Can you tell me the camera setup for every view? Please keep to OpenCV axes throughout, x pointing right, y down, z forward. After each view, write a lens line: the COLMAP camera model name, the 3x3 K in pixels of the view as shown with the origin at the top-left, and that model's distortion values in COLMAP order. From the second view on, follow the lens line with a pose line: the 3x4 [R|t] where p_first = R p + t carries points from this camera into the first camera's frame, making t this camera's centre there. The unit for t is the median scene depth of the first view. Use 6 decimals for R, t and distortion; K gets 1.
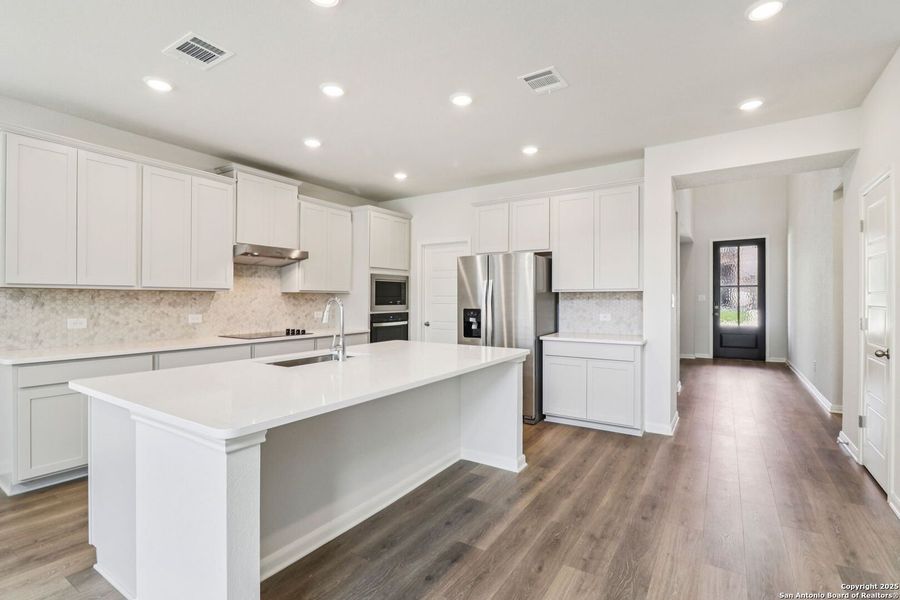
lens RADIAL K [[432.6, 0, 457.6], [0, 432.6, 296.6], [0, 0, 1]] dist [-0.008098, -0.005003]
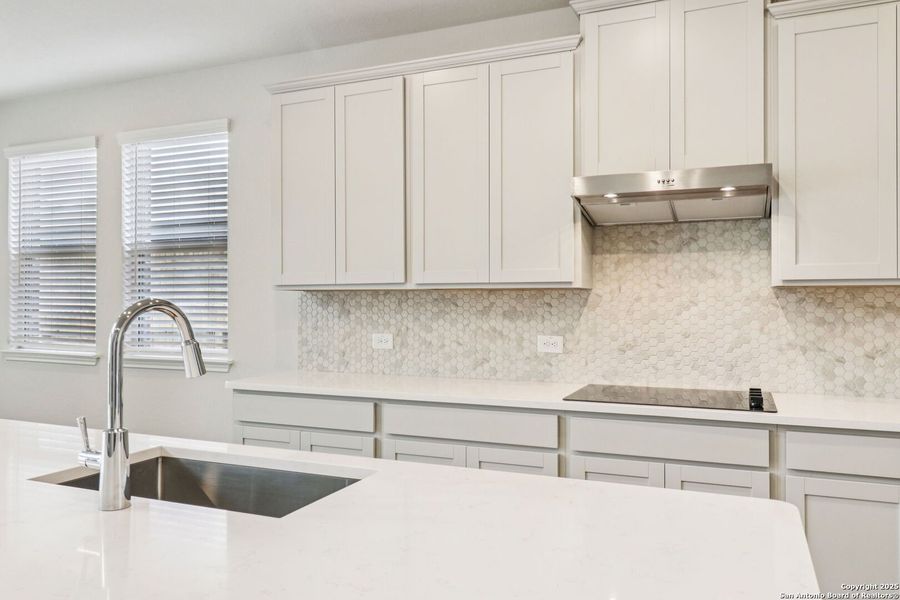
lens RADIAL K [[676.8, 0, 467.3], [0, 676.8, 296.8], [0, 0, 1]] dist [0.006657, -0.004719]
pose [[0.139205, -0.005659, -0.990247, 0.160958], [0.007581, 0.999960, -0.004649, -0.001154], [0.990235, -0.006860, 0.139242, 0.837022]]
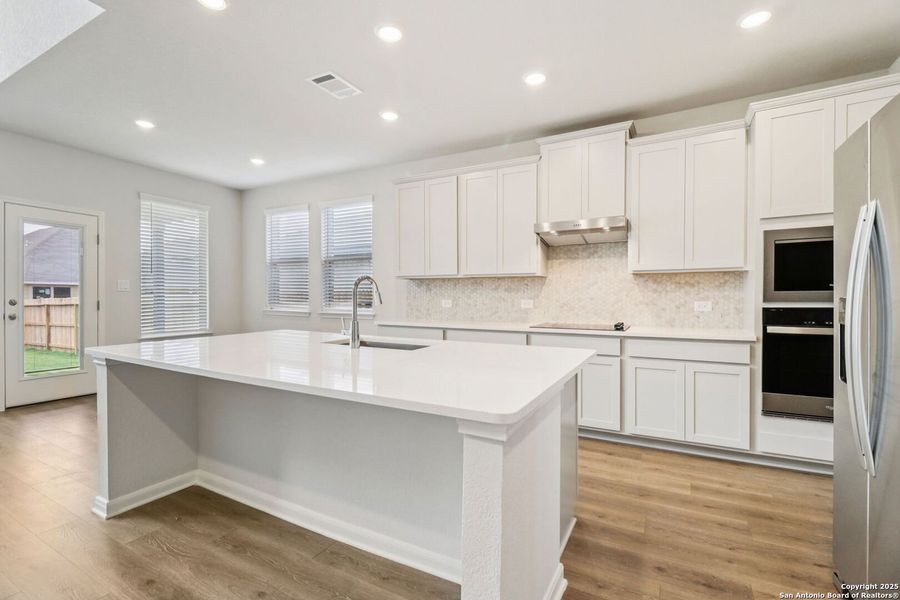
lens RADIAL K [[432.6, 0, 458.5], [0, 432.6, 298.7], [0, 0, 1]] dist [-0.008098, -0.005003]
pose [[0.031993, 0.008486, -0.999452, 0.437116], [0.005607, 0.999947, 0.008670, 0.030262], [0.999472, -0.005881, 0.031944, 0.844112]]
